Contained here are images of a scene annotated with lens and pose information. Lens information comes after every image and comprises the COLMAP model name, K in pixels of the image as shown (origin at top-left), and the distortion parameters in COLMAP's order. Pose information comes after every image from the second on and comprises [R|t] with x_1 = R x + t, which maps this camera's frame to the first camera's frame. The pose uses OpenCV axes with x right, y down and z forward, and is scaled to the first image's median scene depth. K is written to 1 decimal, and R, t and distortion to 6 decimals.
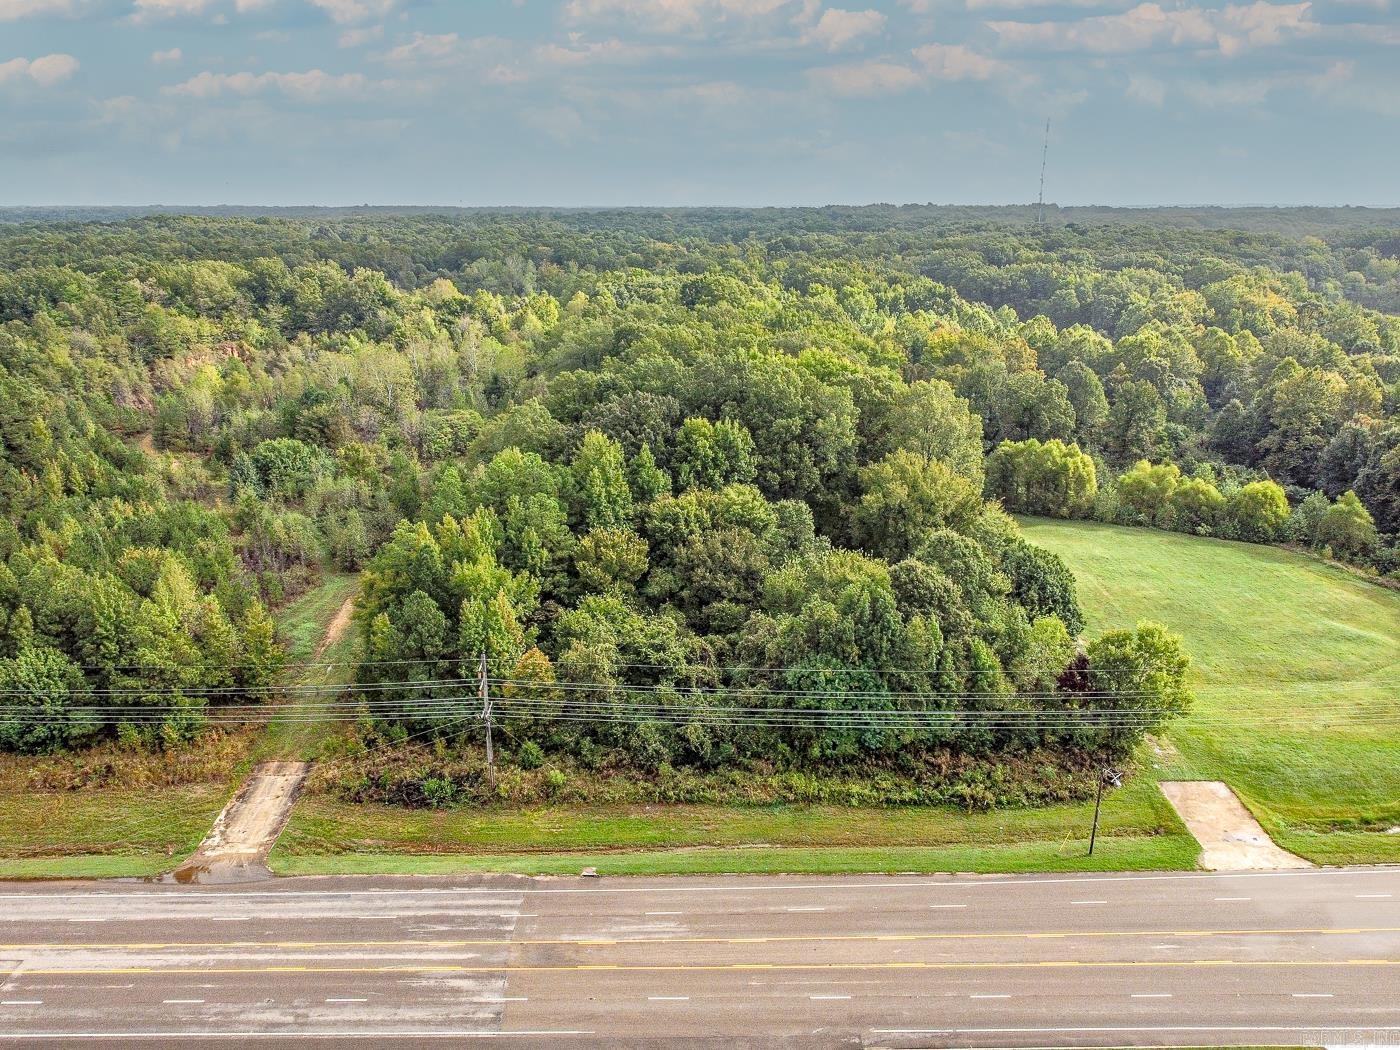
lens RADIAL K [[1077.4, 0, 700.0], [0, 1077.4, 525.0], [0, 0, 1]] dist [-0.002825, 0.000737]
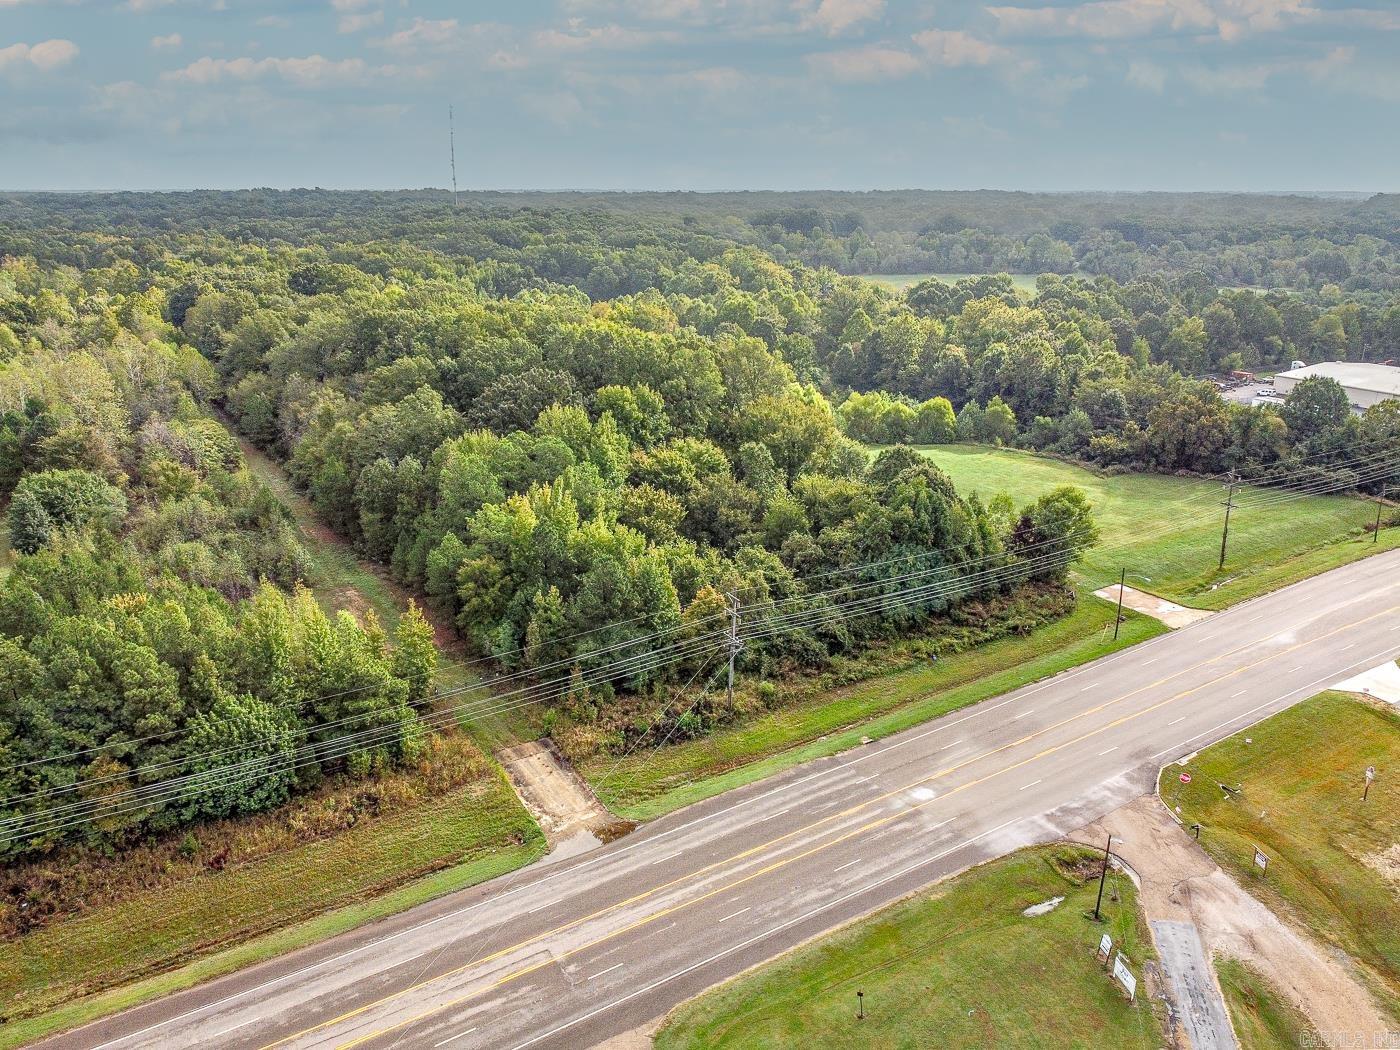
lens RADIAL K [[1077.4, 0, 700.0], [0, 1077.4, 525.0], [0, 0, 1]] dist [-0.002825, 0.000737]
pose [[0.837433, -0.164029, 0.521344, -0.857521], [0.157743, 0.985846, 0.056792, -0.014949], [-0.523280, 0.034679, 0.851455, 0.057369]]
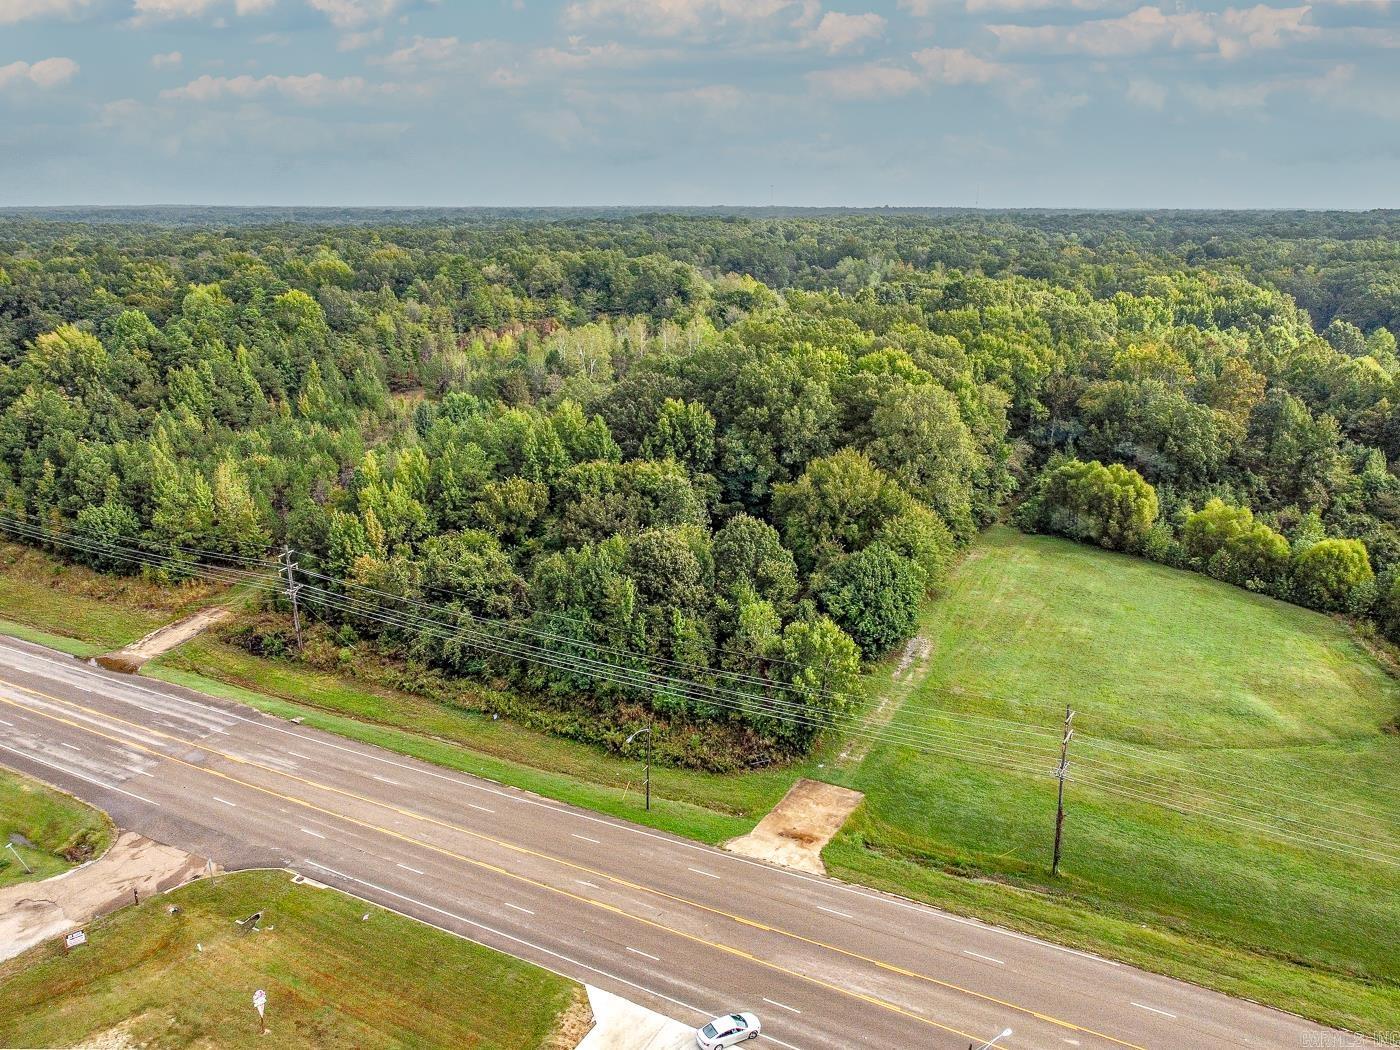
lens RADIAL K [[1061.8, 0, 703.6], [0, 1061.8, 523.5], [0, 0, 1]] dist [-0.003398, 0.000789]
pose [[0.887555, 0.138753, -0.439310, 0.864514], [-0.138533, 0.989816, 0.032744, -0.020800], [0.439380, 0.031797, 0.897739, 0.063337]]
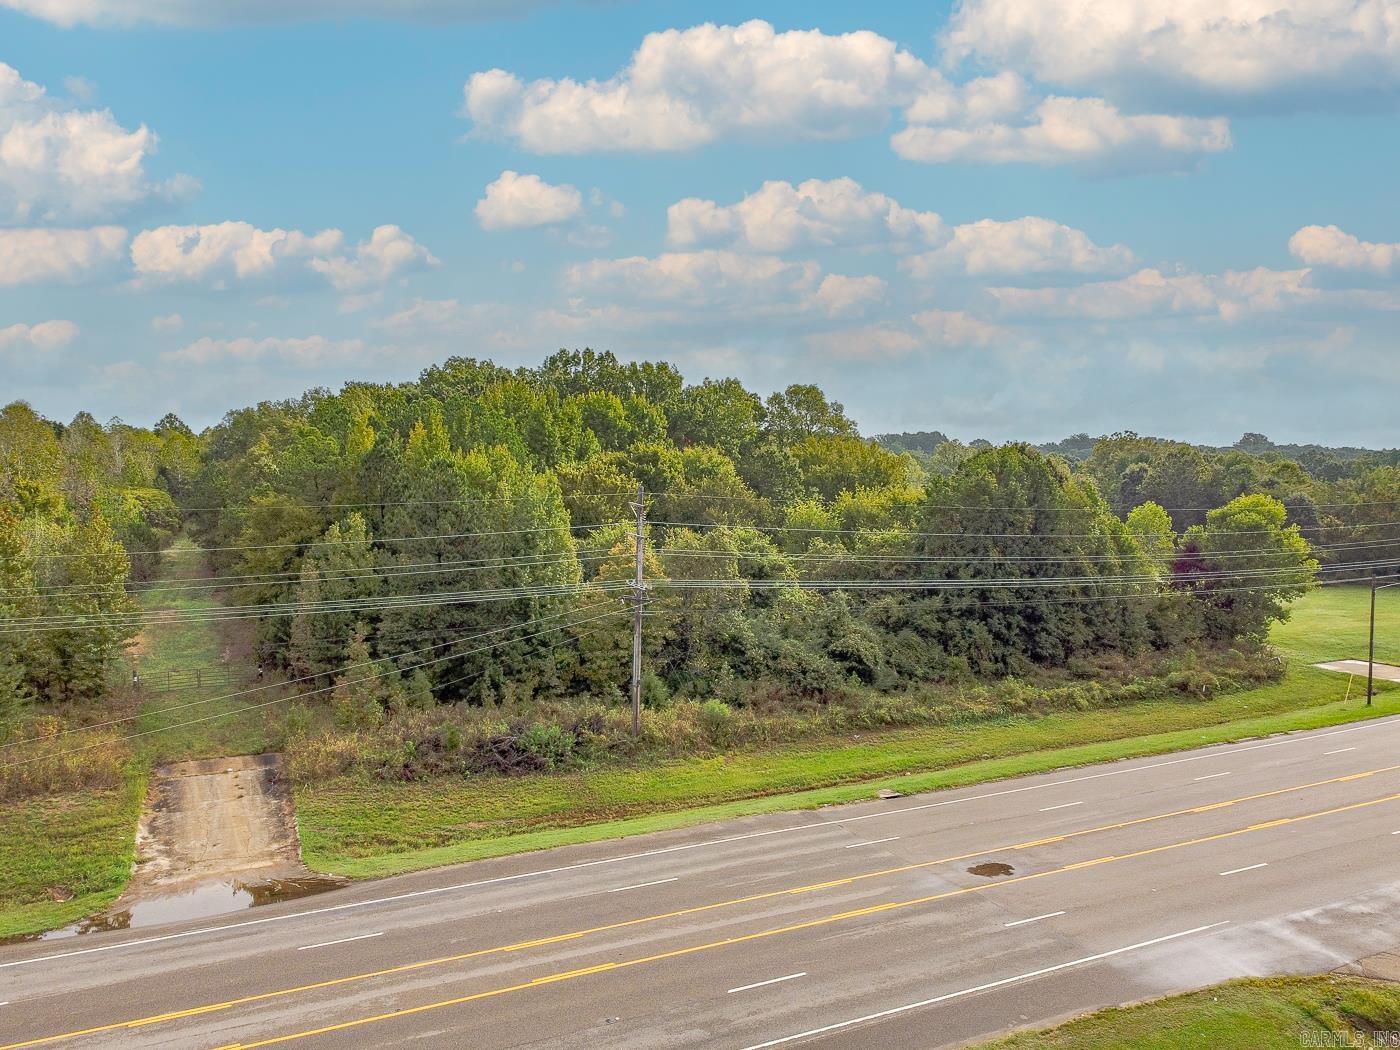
lens RADIAL K [[1061.8, 0, 703.6], [0, 1061.8, 523.5], [0, 0, 1]] dist [-0.003398, 0.000789]
pose [[0.901301, -0.016504, 0.432878, -0.458822], [0.119942, 0.969715, -0.212761, 0.291248], [-0.416257, 0.243682, 0.875985, 0.481294]]
